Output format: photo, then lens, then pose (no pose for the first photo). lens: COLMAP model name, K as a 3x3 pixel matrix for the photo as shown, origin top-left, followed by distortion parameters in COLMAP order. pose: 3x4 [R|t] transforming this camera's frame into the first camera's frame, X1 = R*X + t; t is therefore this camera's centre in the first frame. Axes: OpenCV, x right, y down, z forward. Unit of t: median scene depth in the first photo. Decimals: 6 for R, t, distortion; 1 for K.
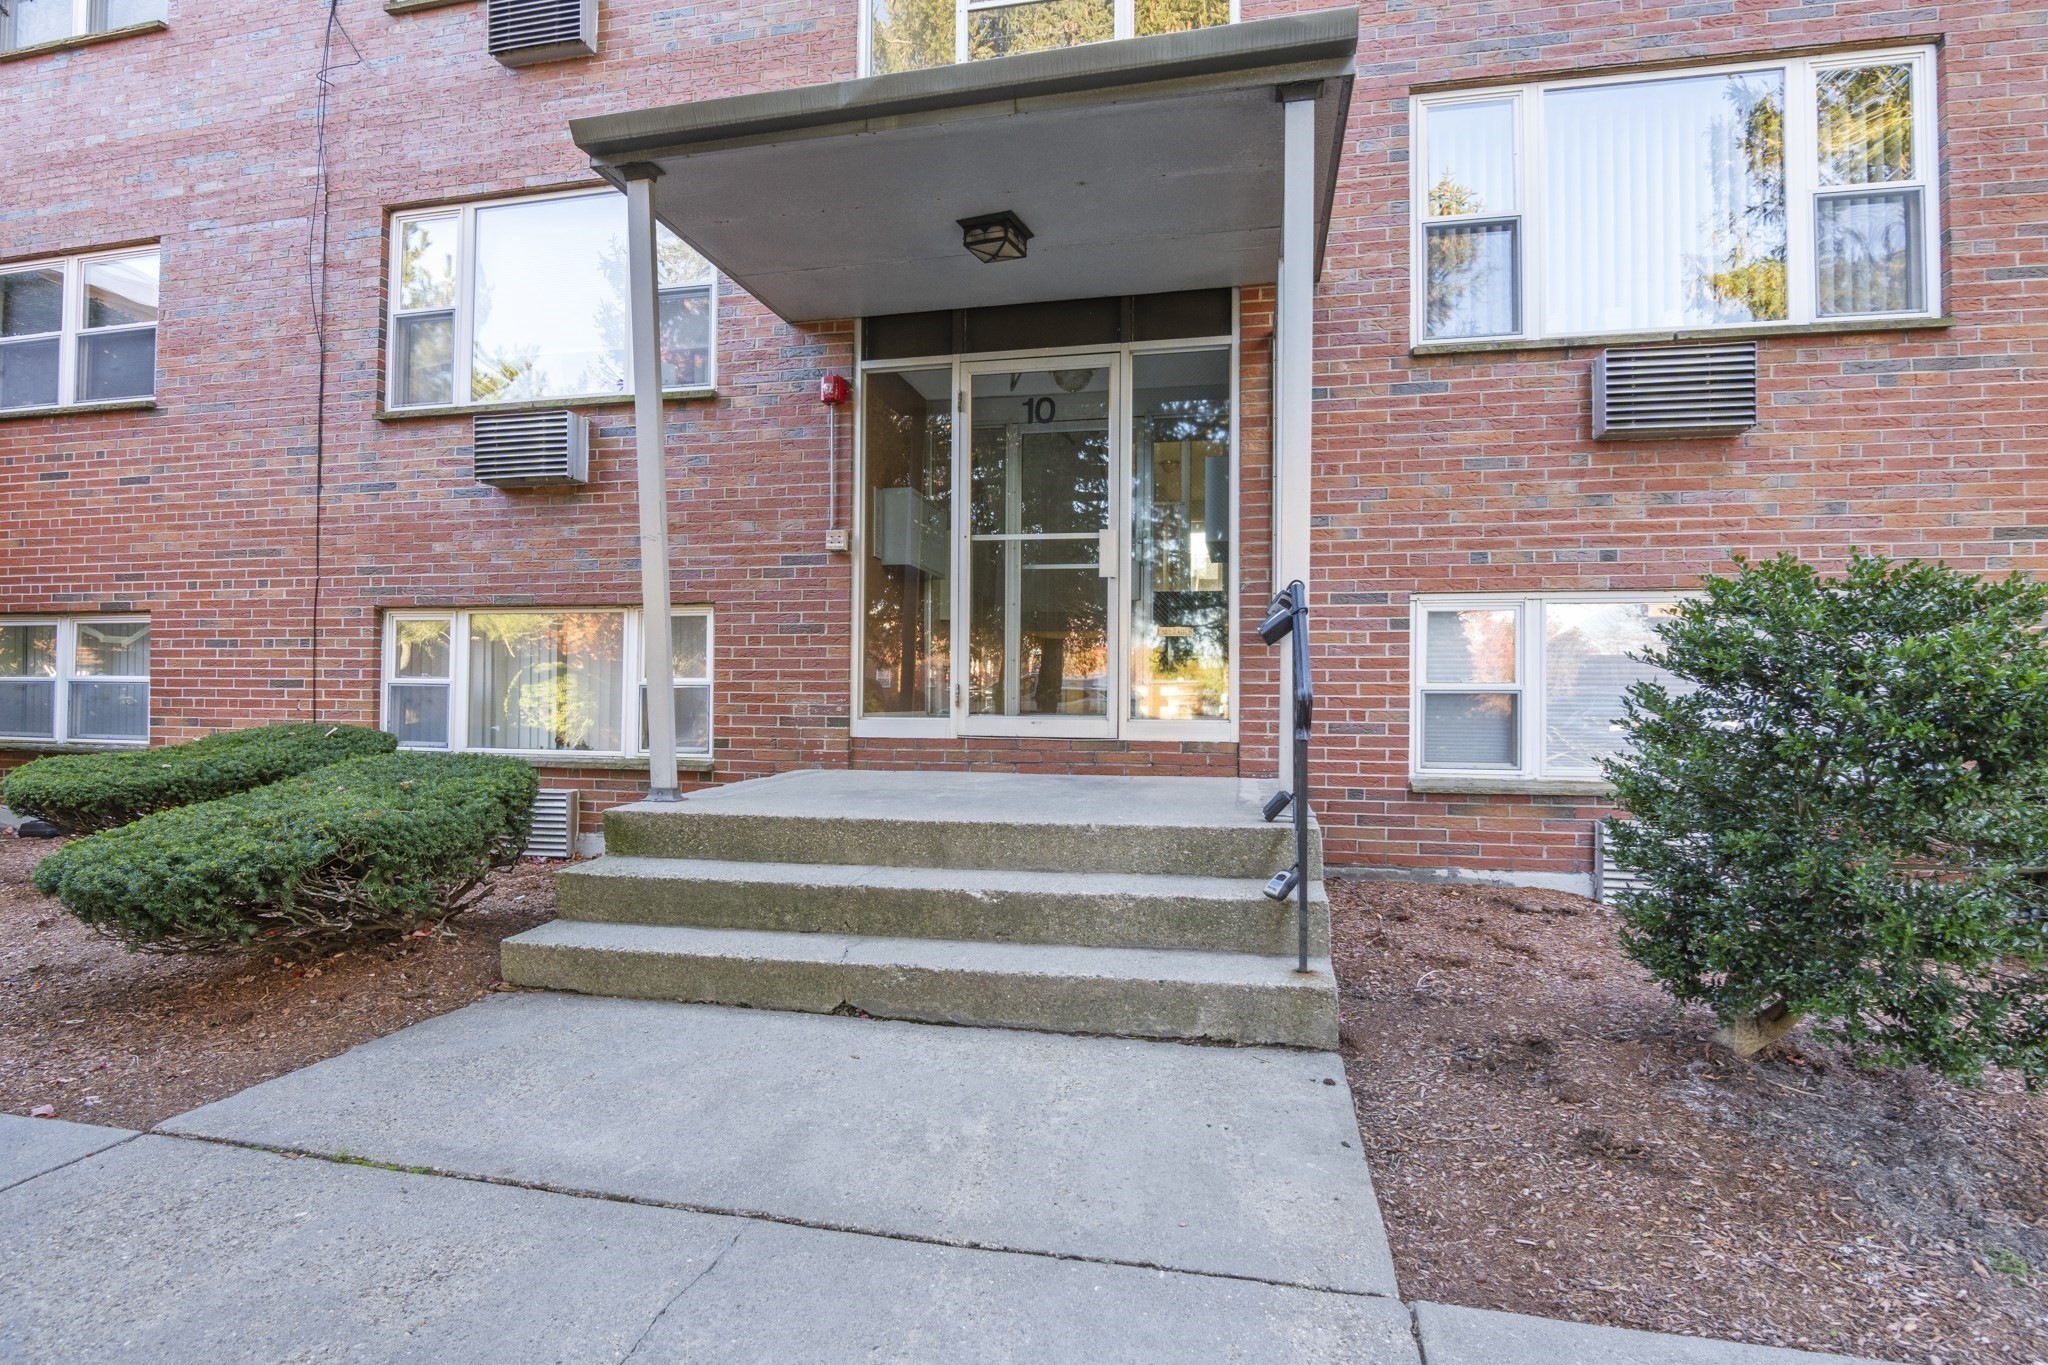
lens RADIAL K [[1007.4, 0, 1052.9], [0, 1007.4, 683.7], [0, 0, 1]] dist [-0.007410, -0.000998]
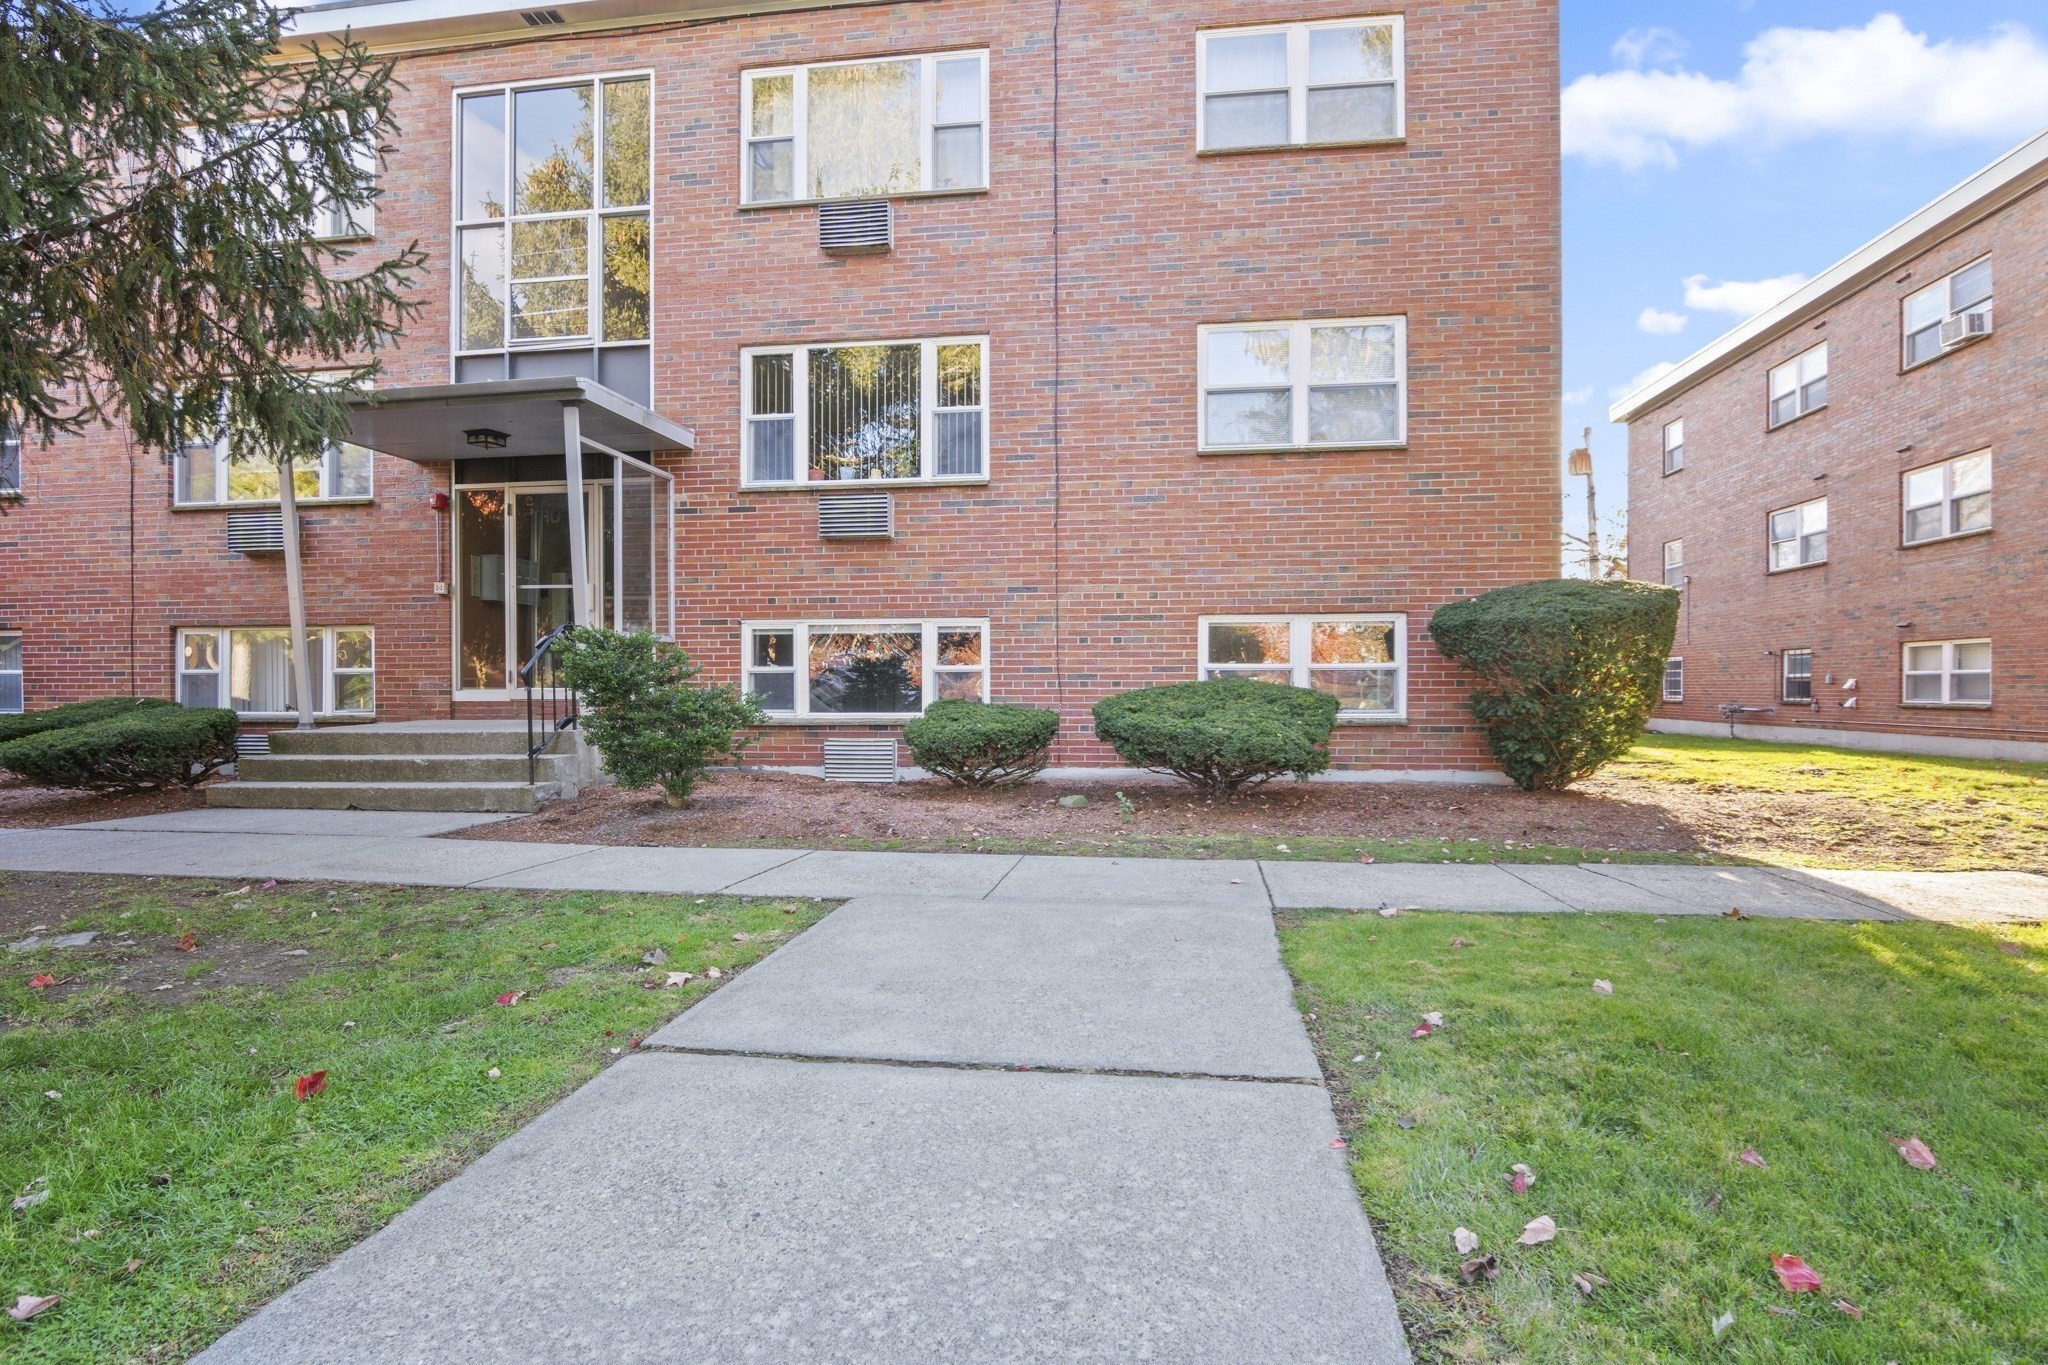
lens RADIAL K [[1007.4, 0, 1025.2], [0, 1007.4, 695.5], [0, 0, 1]] dist [-0.007410, -0.000998]
pose [[0.997735, -0.009961, 0.066526, 0.675106], [0.008487, 0.999713, 0.022404, 0.012383], [-0.066730, -0.021788, 0.997533, -0.804821]]
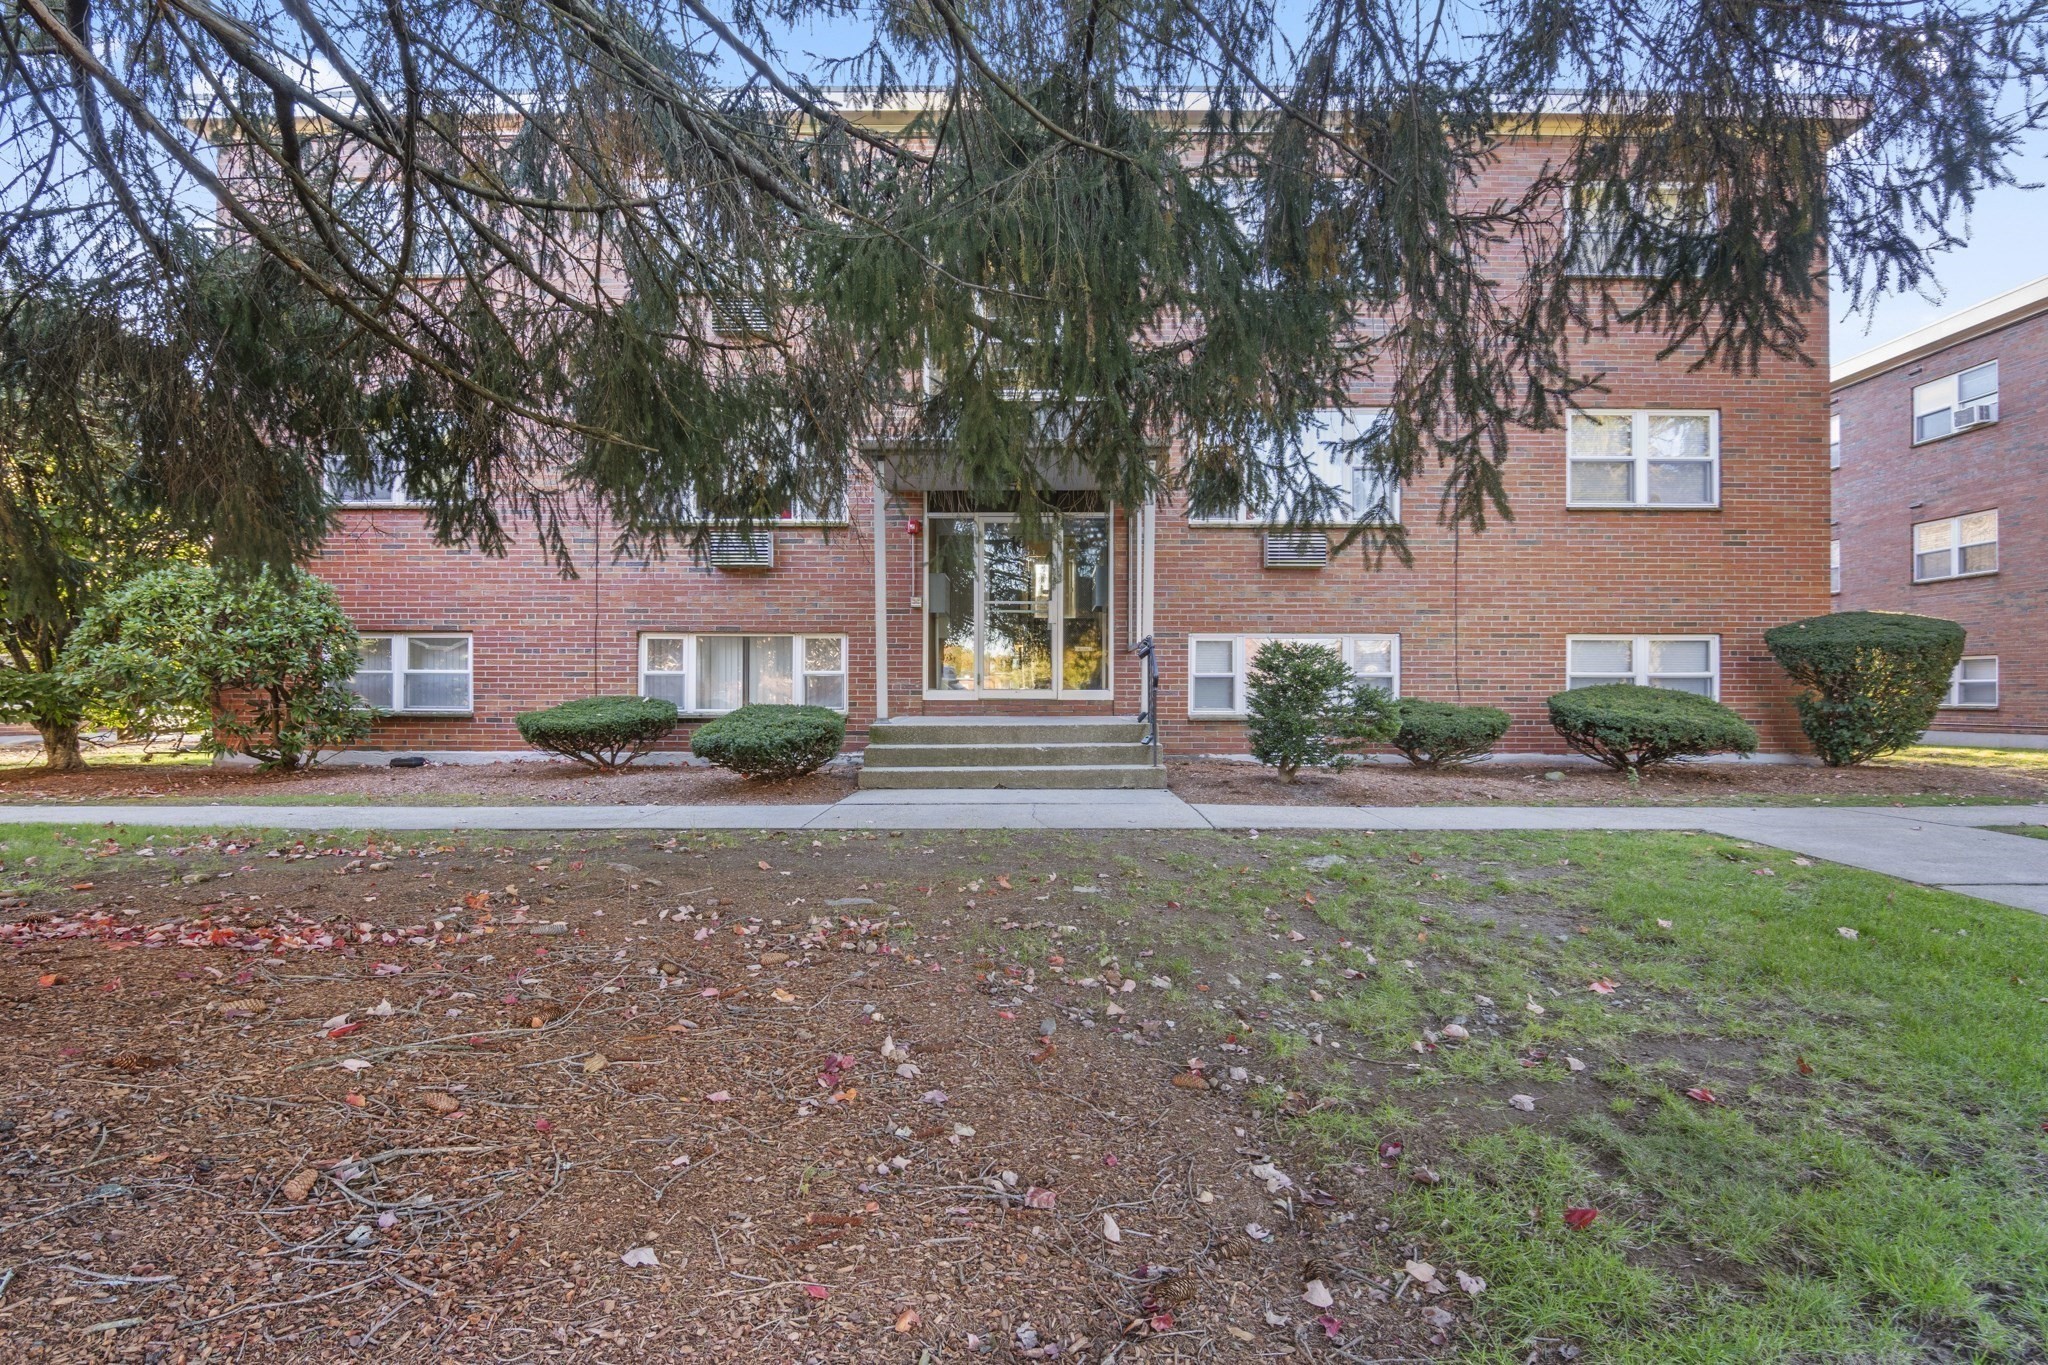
lens RADIAL K [[1007.4, 0, 1045.4], [0, 1007.4, 680.6], [0, 0, 1]] dist [-0.007410, -0.000998]
pose [[0.980027, -0.003097, 0.198842, -0.361119], [0.002643, 0.999993, 0.002552, 0.009271], [-0.198849, -0.001975, 0.980028, -1.015317]]
